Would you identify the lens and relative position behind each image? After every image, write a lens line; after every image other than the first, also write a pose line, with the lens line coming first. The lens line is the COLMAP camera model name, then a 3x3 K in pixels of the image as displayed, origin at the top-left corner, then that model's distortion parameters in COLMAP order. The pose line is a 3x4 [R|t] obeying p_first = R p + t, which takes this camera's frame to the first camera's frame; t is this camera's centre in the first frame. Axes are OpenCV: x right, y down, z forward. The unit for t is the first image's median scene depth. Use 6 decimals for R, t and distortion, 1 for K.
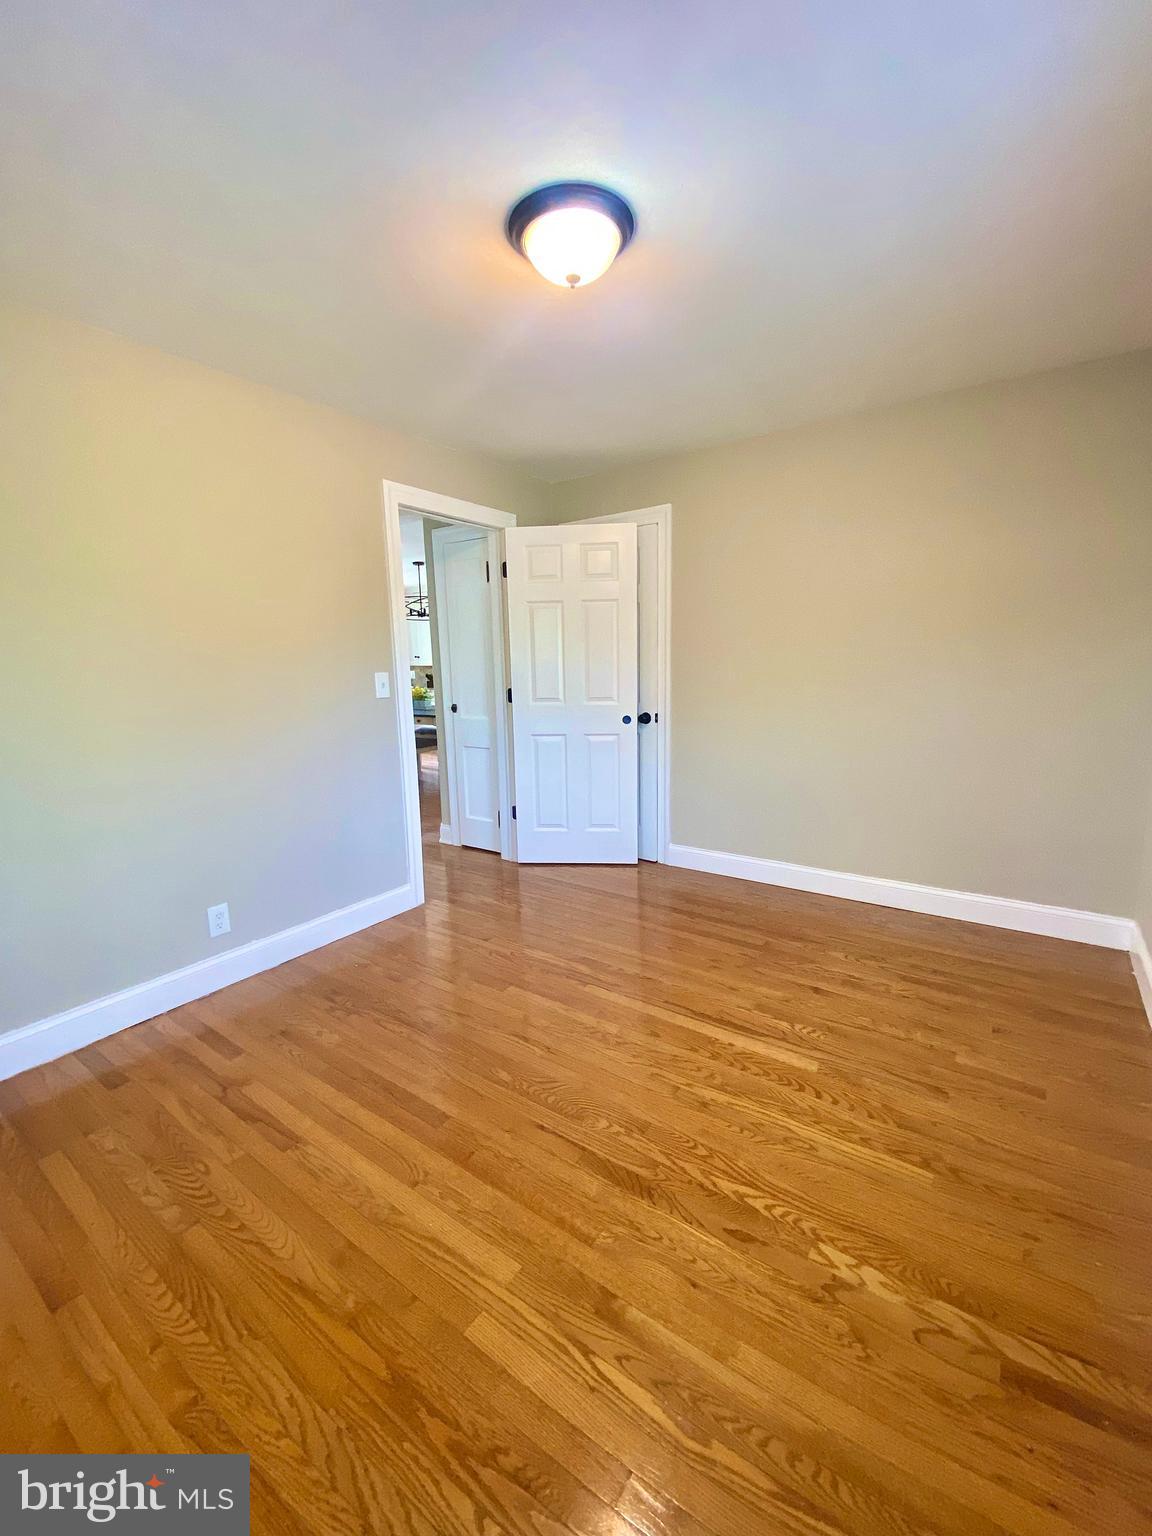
lens RADIAL K [[620.1, 0, 582.7], [0, 620.1, 765.3], [0, 0, 1]] dist [0.021248, -0.021261]
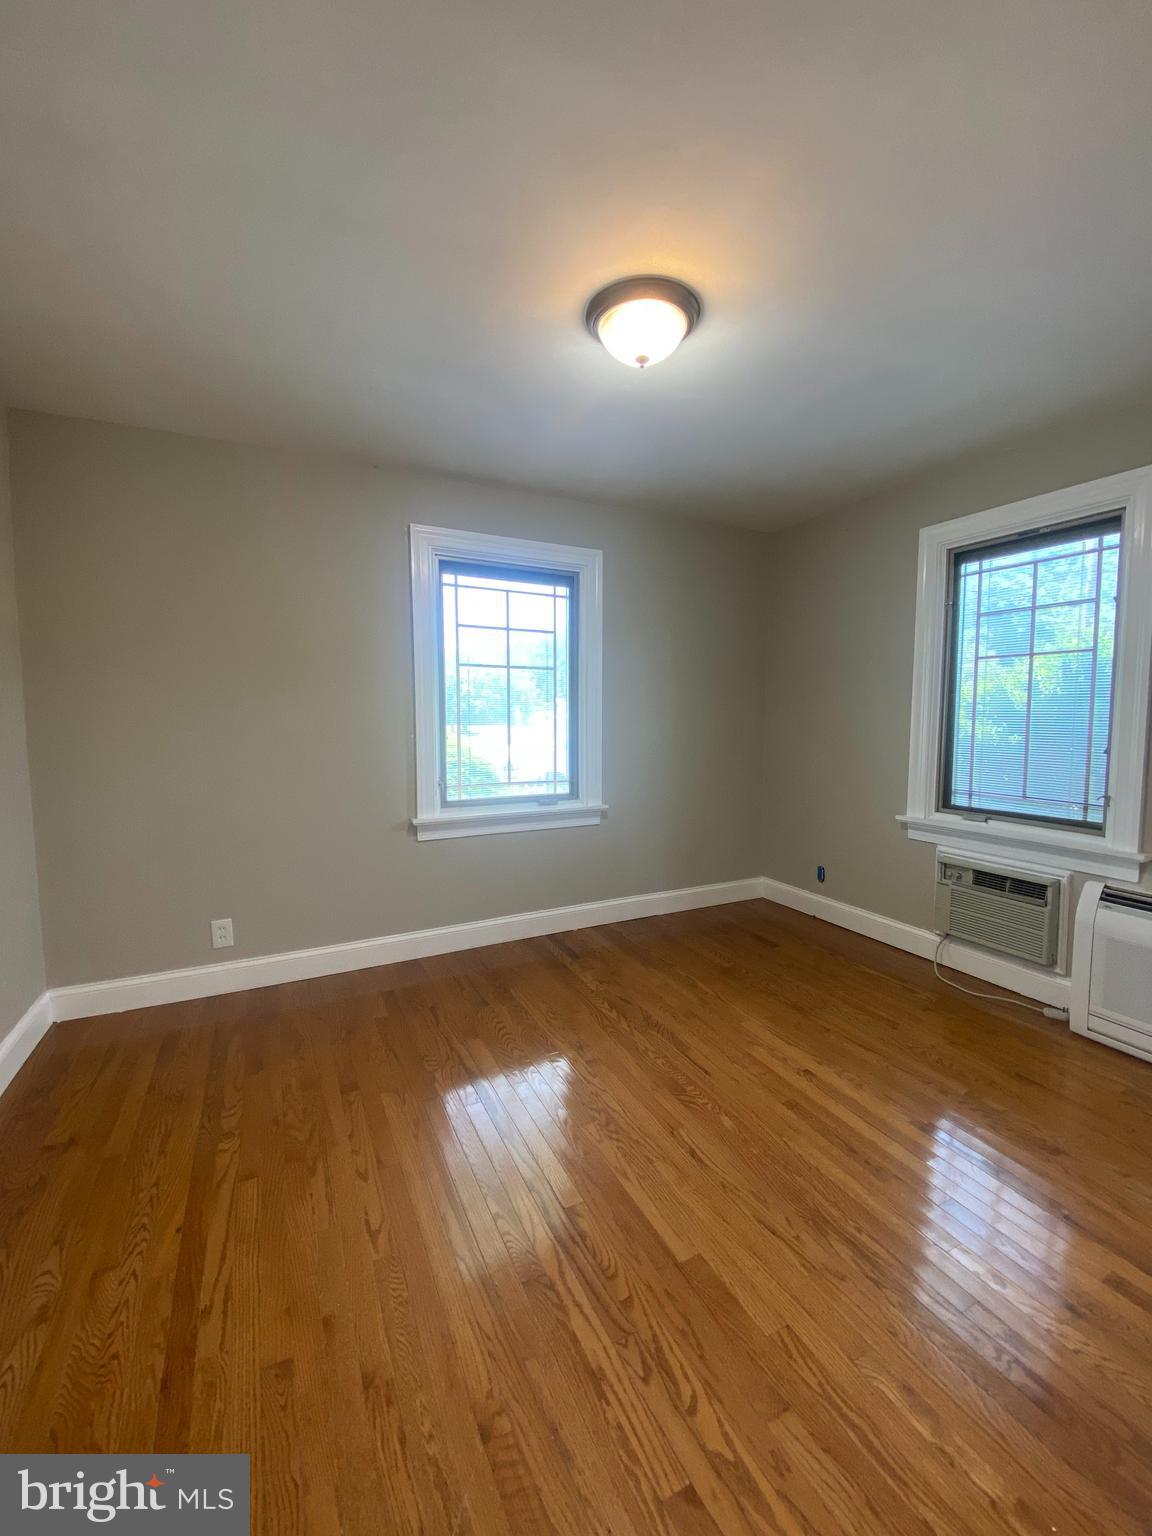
lens RADIAL K [[620.1, 0, 582.7], [0, 620.1, 765.3], [0, 0, 1]] dist [0.021248, -0.021261]
pose [[-0.879727, -0.018202, 0.475131, -0.455349], [0.100435, 0.969606, 0.223105, -0.347057], [-0.464751, 0.243992, -0.851160, 2.148427]]
